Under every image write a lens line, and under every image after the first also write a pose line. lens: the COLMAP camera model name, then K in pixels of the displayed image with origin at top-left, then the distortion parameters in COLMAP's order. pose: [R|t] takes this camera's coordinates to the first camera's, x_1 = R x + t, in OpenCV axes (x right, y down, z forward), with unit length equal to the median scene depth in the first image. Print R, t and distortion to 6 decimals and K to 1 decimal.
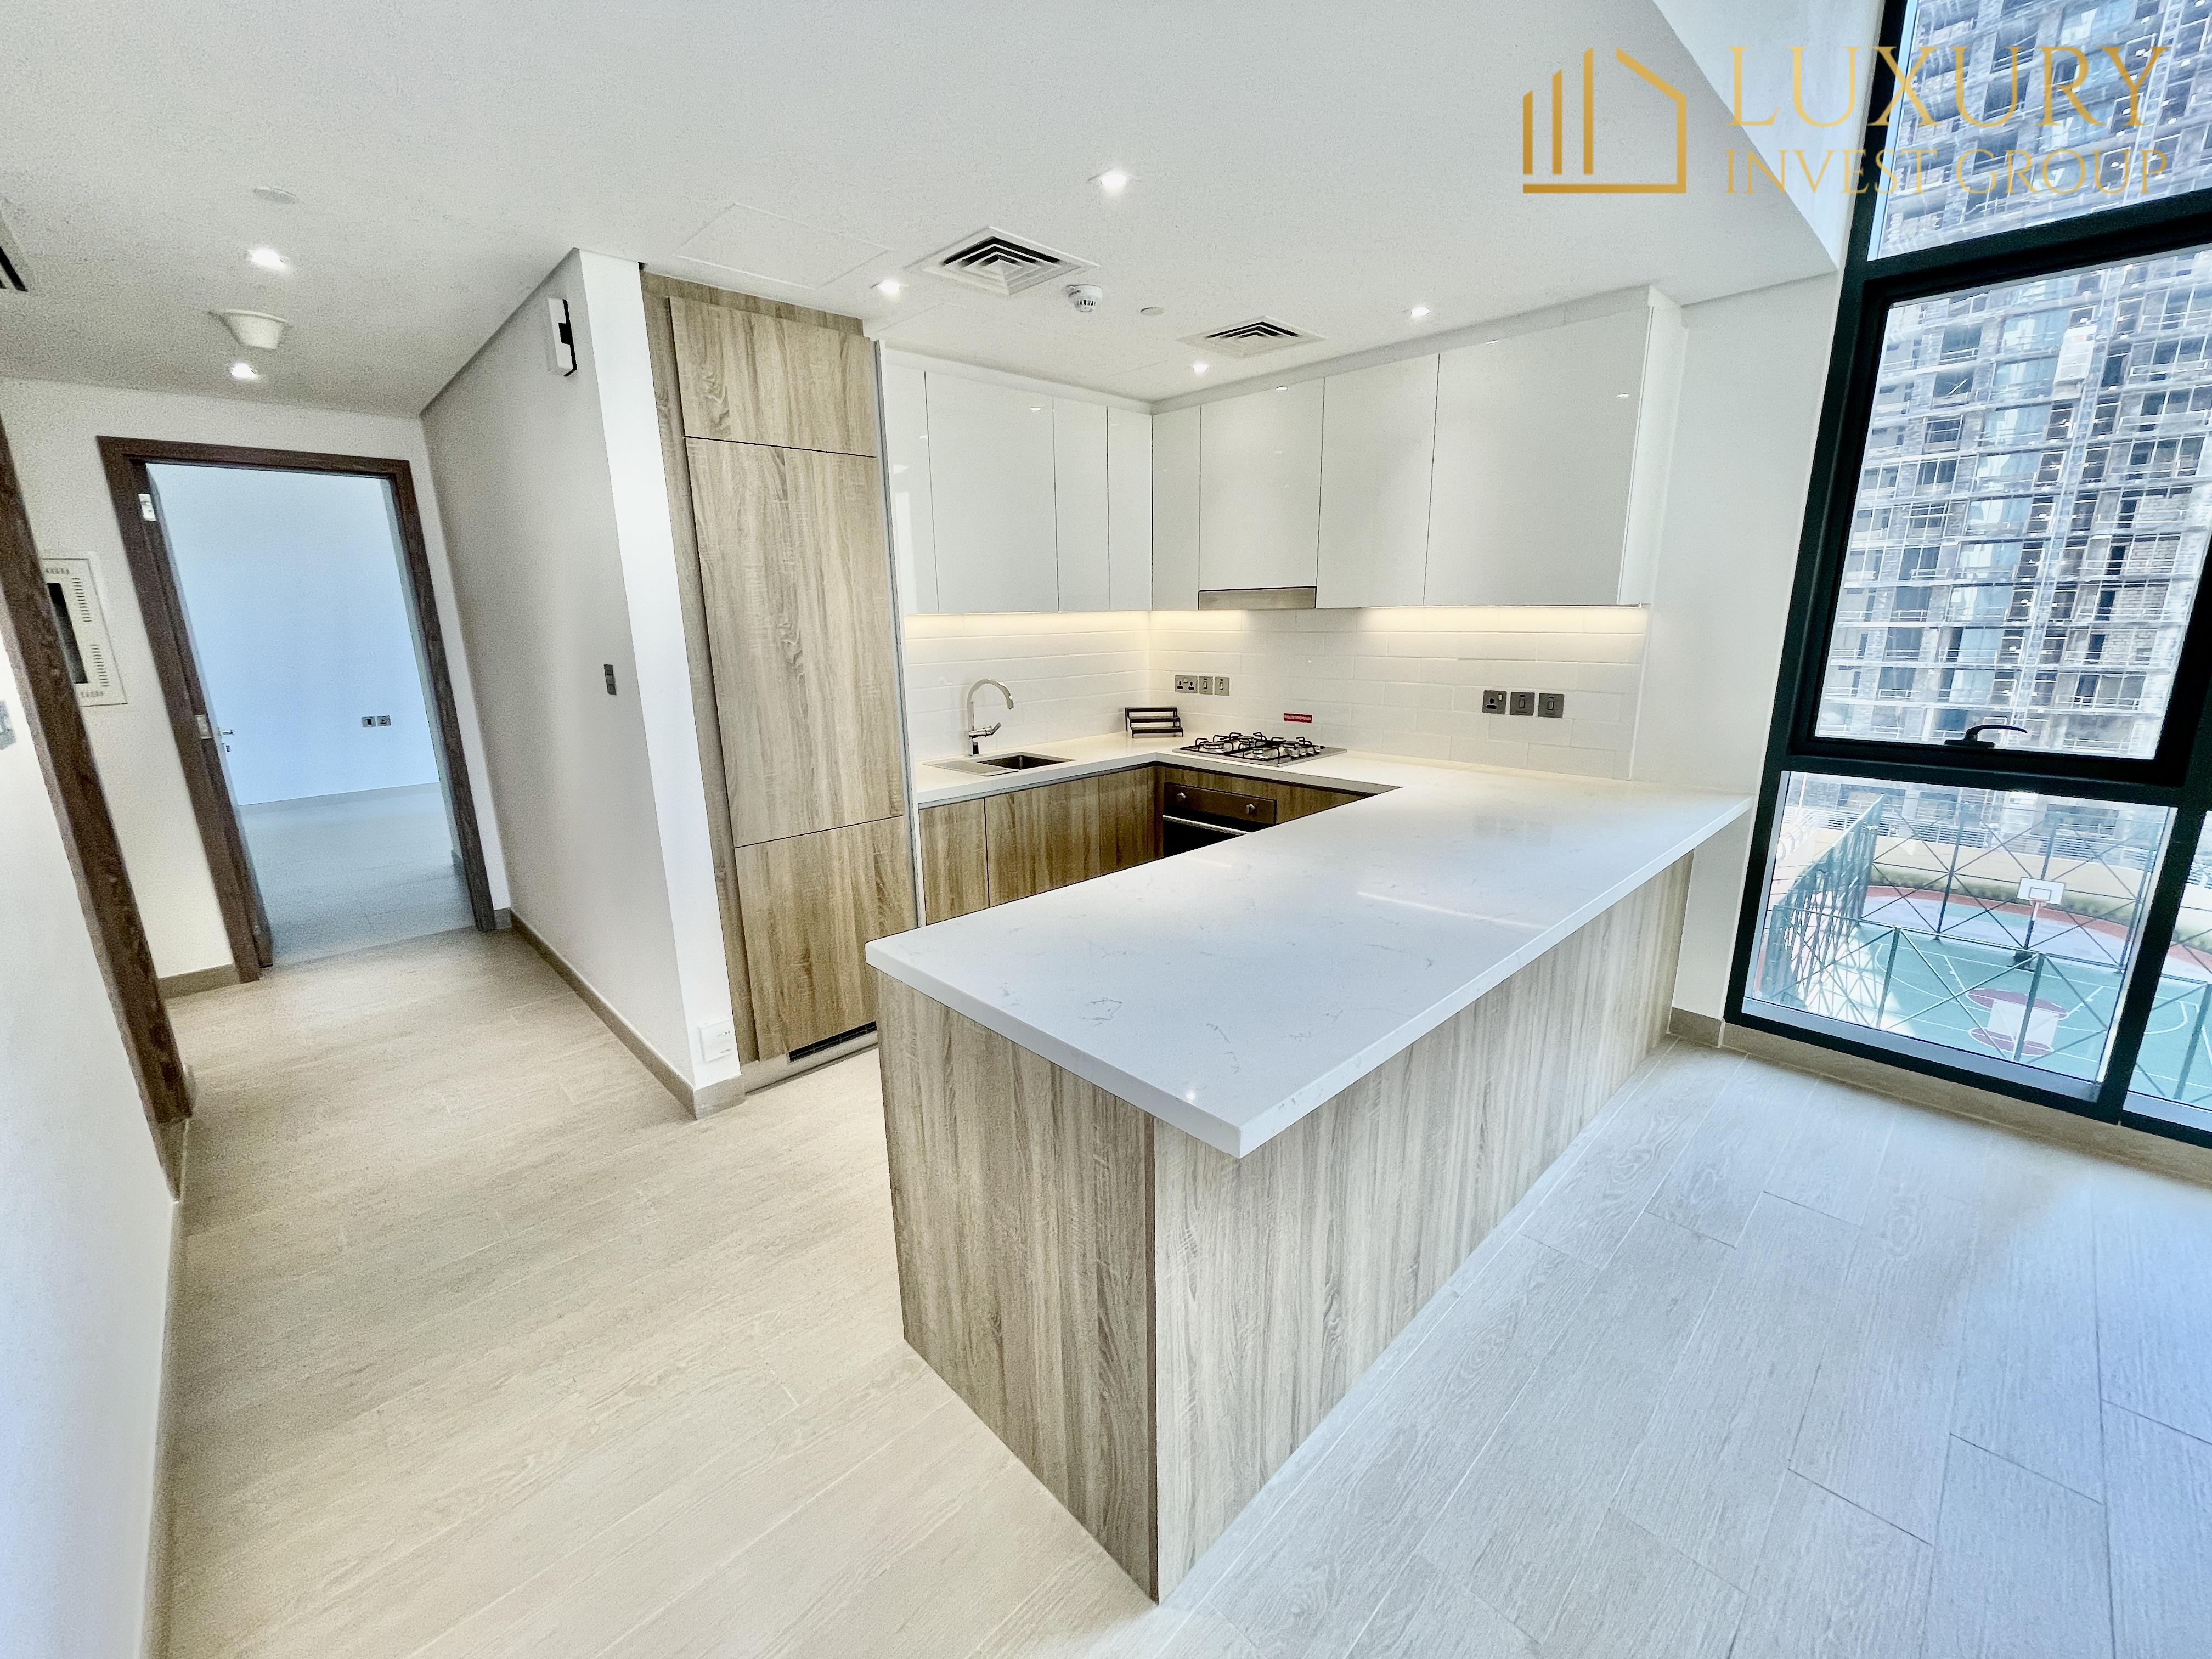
lens RADIAL K [[892.5, 0, 1101.0], [0, 892.5, 825.8], [0, 0, 1]] dist [-0.002494, -0.000820]
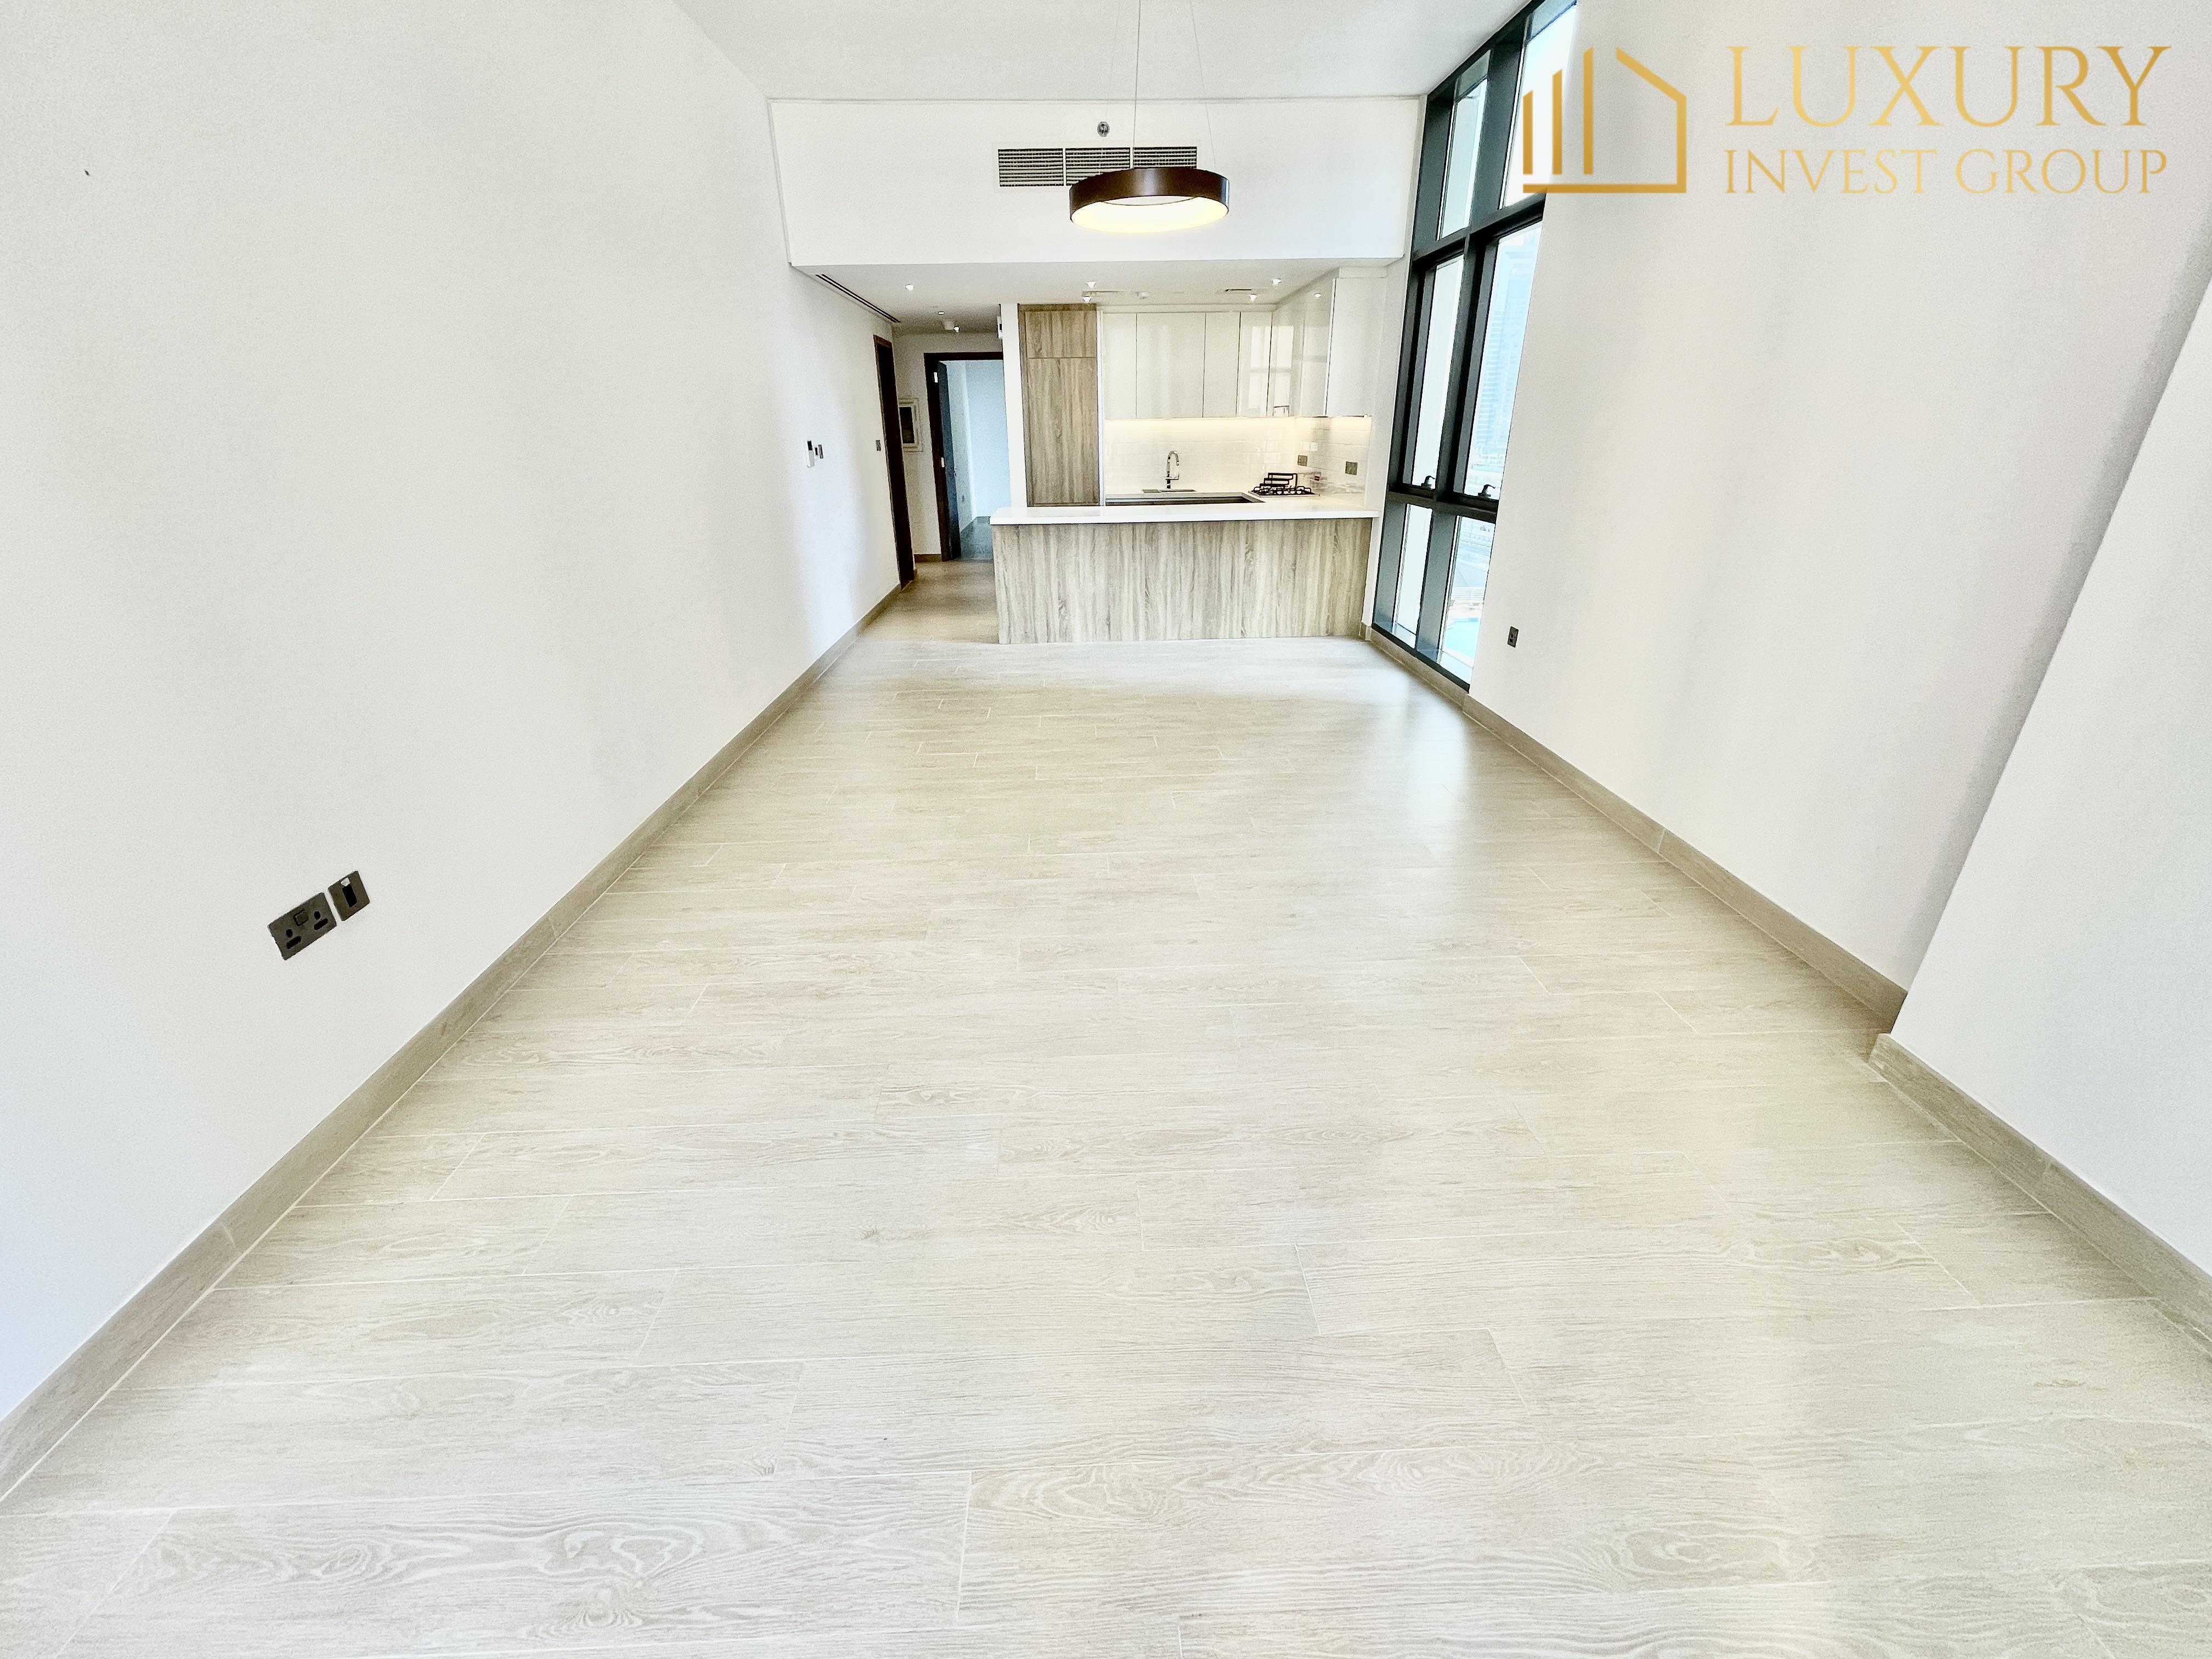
lens RADIAL K [[899.6, 0, 1093.2], [0, 899.6, 821.4], [0, 0, 1]] dist [-0.020719, 0.007832]
pose [[0.738489, 0.280209, -0.613283, 1.753580], [-0.156744, 0.955984, 0.248044, 0.250863], [0.655793, -0.087050, 0.749905, -1.128593]]
